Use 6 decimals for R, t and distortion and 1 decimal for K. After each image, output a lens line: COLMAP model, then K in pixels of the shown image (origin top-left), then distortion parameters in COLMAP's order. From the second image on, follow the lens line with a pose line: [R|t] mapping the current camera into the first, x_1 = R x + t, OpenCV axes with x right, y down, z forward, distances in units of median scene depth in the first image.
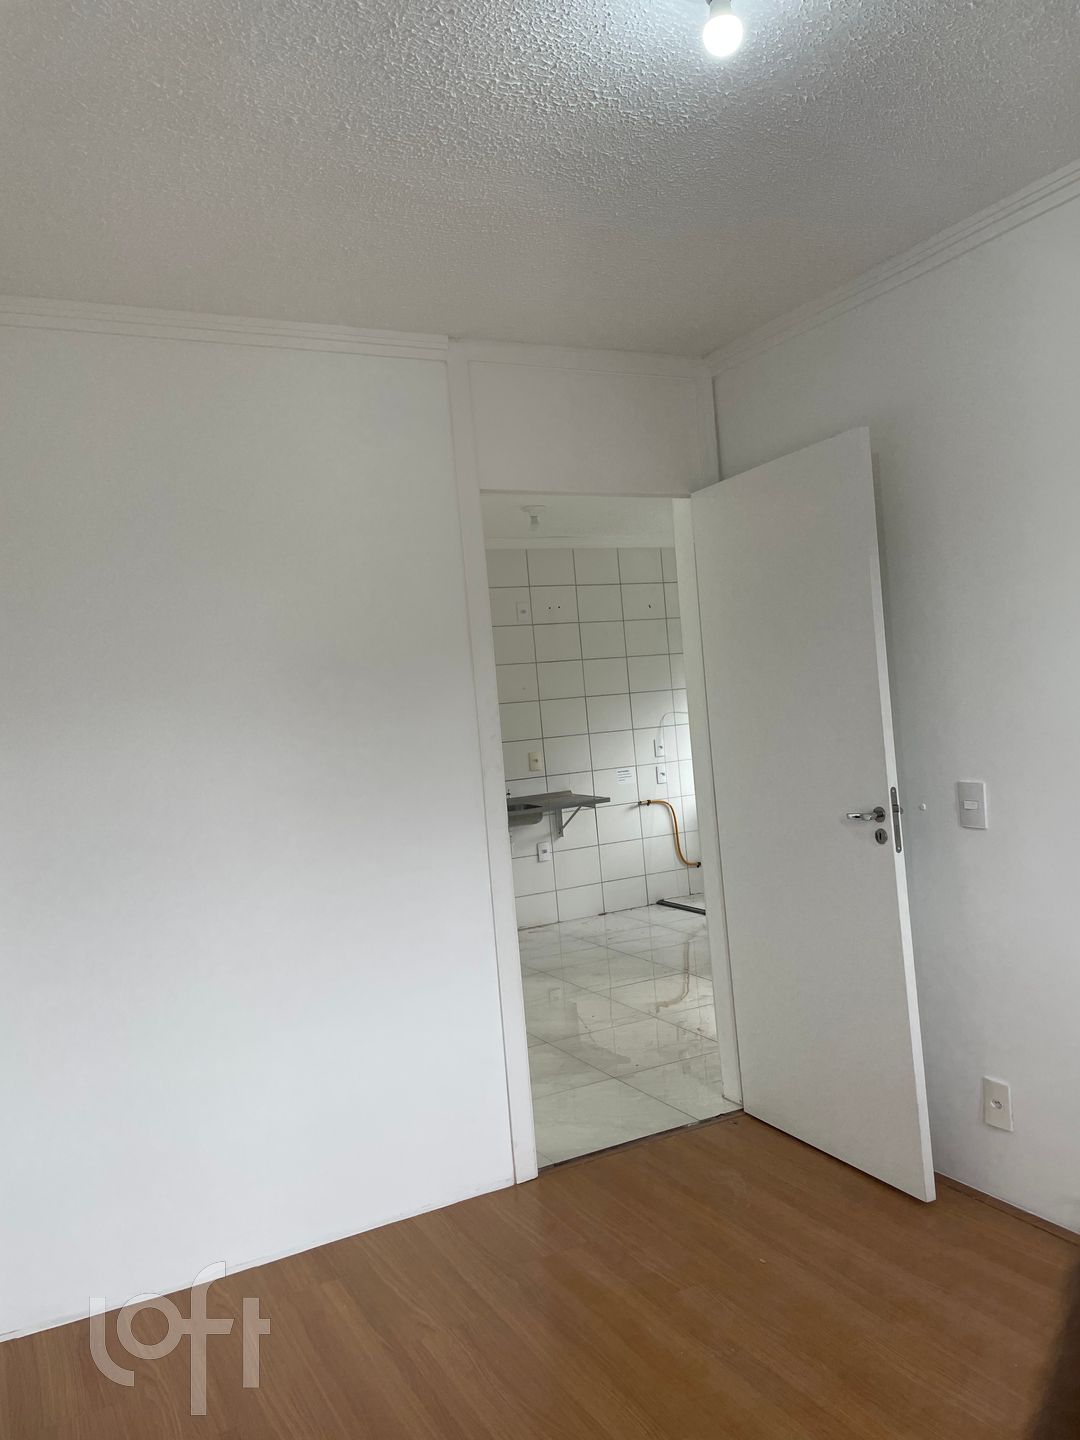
lens RADIAL K [[1079.4, 0, 538.0], [0, 1079.4, 718.0], [0, 0, 1]] dist [0.089316, -0.113499]
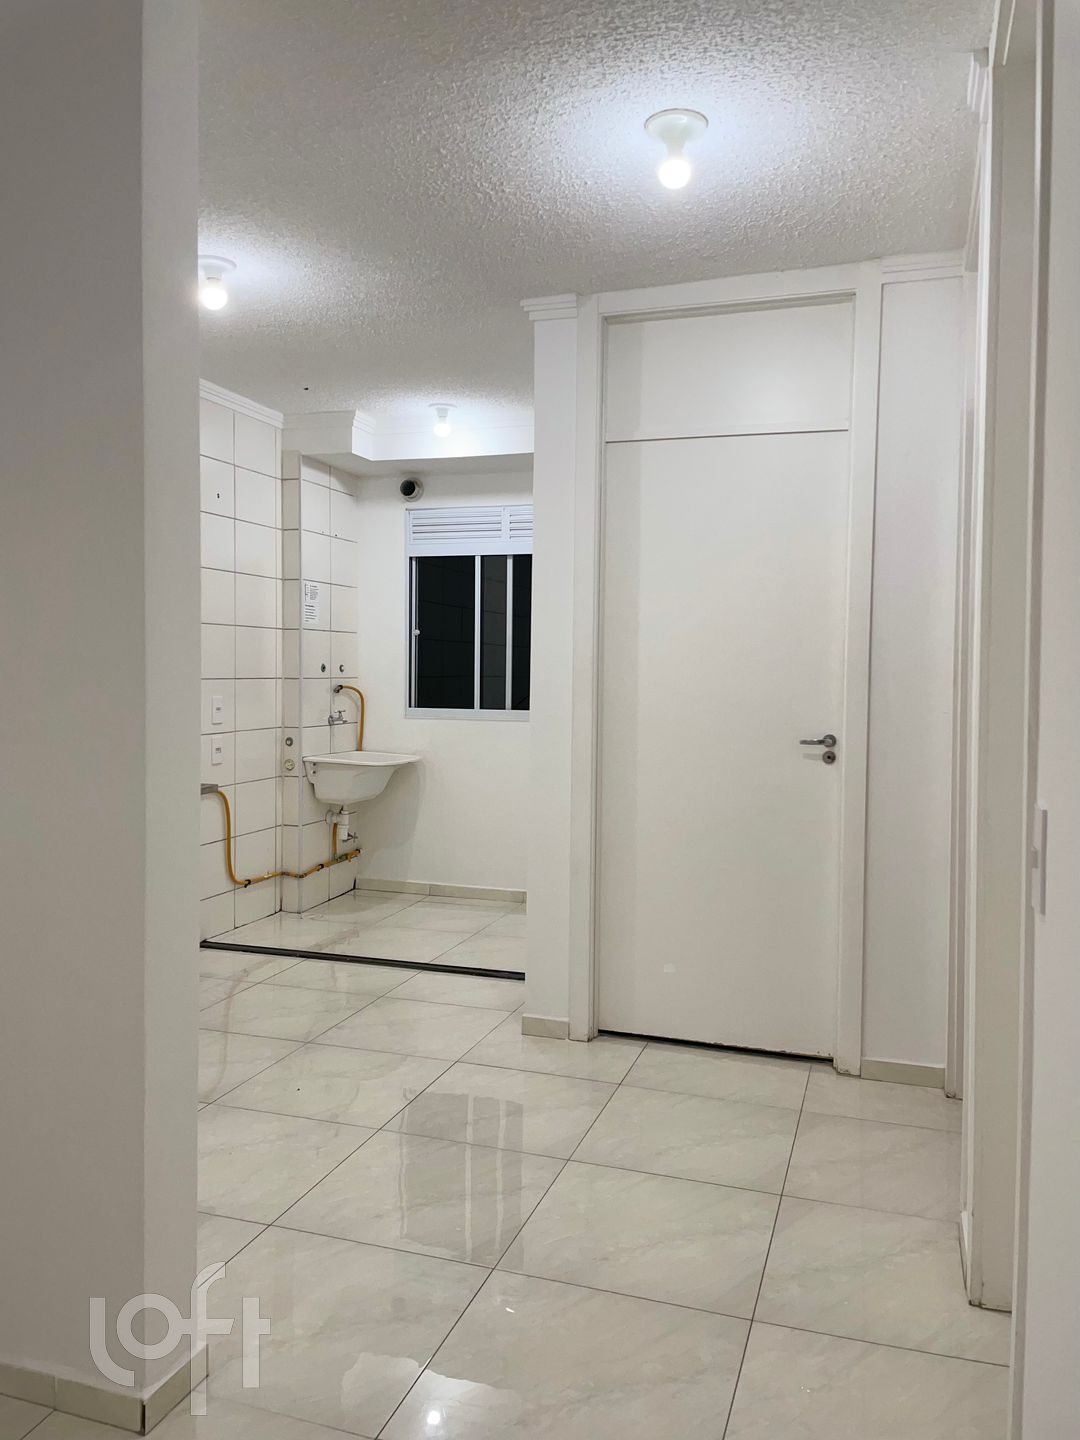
lens RADIAL K [[1079.4, 0, 547.4], [0, 1079.4, 703.9], [0, 0, 1]] dist [0.089316, -0.113499]
pose [[0.704803, 0.064777, 0.706439, -0.217228], [-0.065335, 0.997517, -0.026284, 0.028855], [-0.706388, -0.027630, 0.707285, 0.389868]]
